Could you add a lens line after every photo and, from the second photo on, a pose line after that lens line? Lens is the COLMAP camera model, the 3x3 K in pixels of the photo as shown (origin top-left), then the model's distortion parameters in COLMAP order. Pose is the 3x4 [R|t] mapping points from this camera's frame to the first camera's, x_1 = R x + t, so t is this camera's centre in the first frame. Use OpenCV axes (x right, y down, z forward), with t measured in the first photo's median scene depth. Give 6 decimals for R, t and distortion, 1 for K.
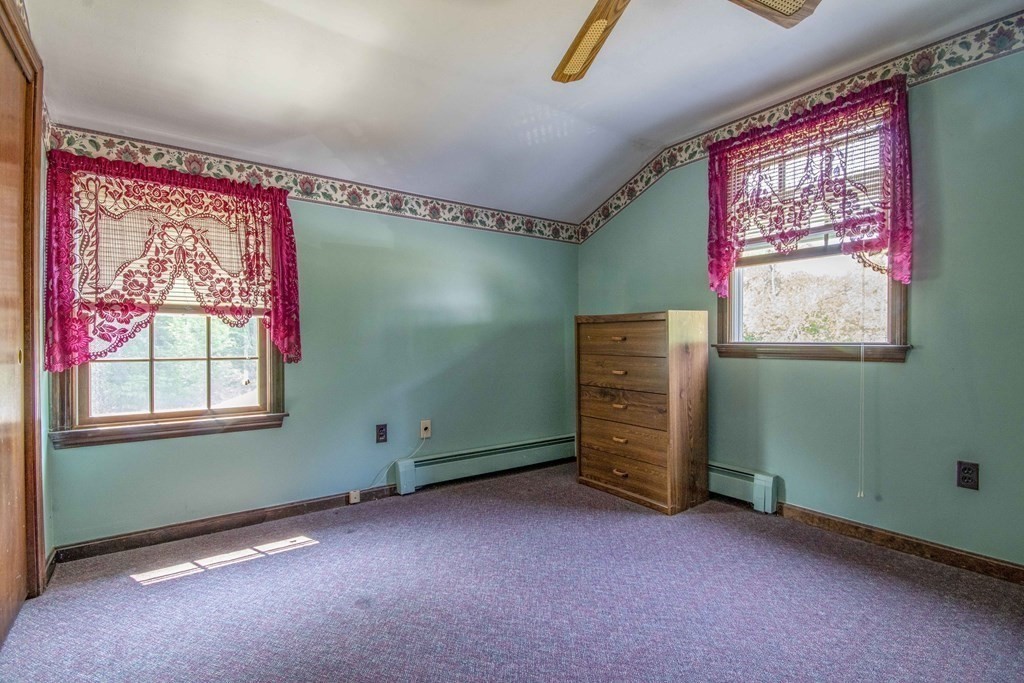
lens RADIAL K [[473.4, 0, 515.1], [0, 473.4, 344.2], [0, 0, 1]] dist [0.003849, -0.011415]
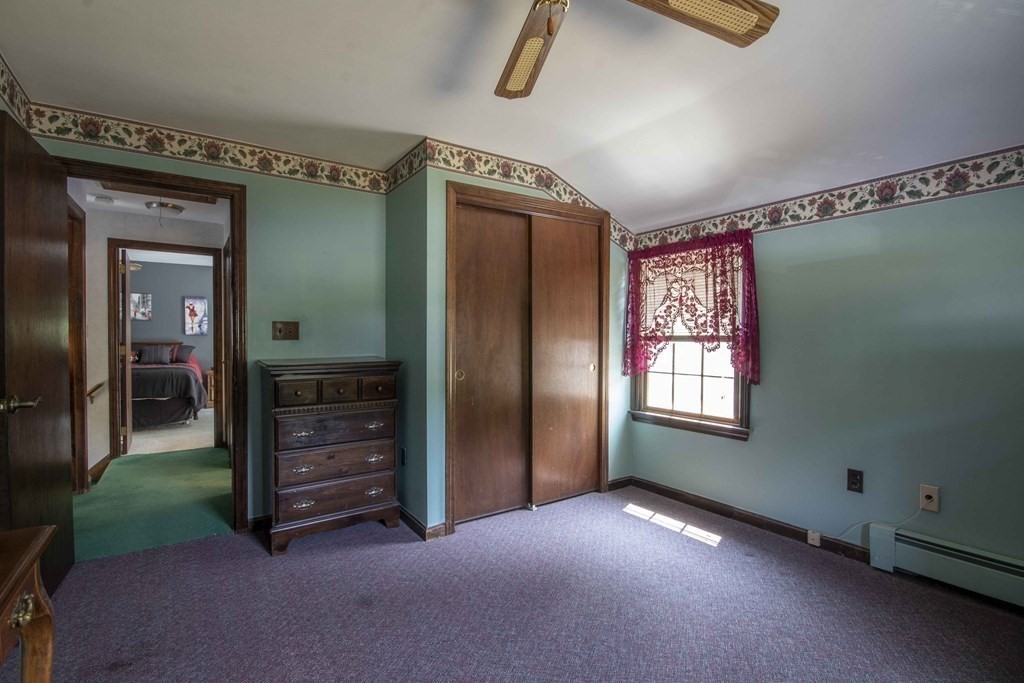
lens RADIAL K [[473.4, 0, 515.1], [0, 473.4, 344.2], [0, 0, 1]] dist [0.003849, -0.011415]
pose [[-0.037503, 0.007650, -0.999267, 0.700817], [-0.012004, 0.999895, 0.008106, -0.061594], [0.999224, 0.012299, -0.037407, 0.540589]]
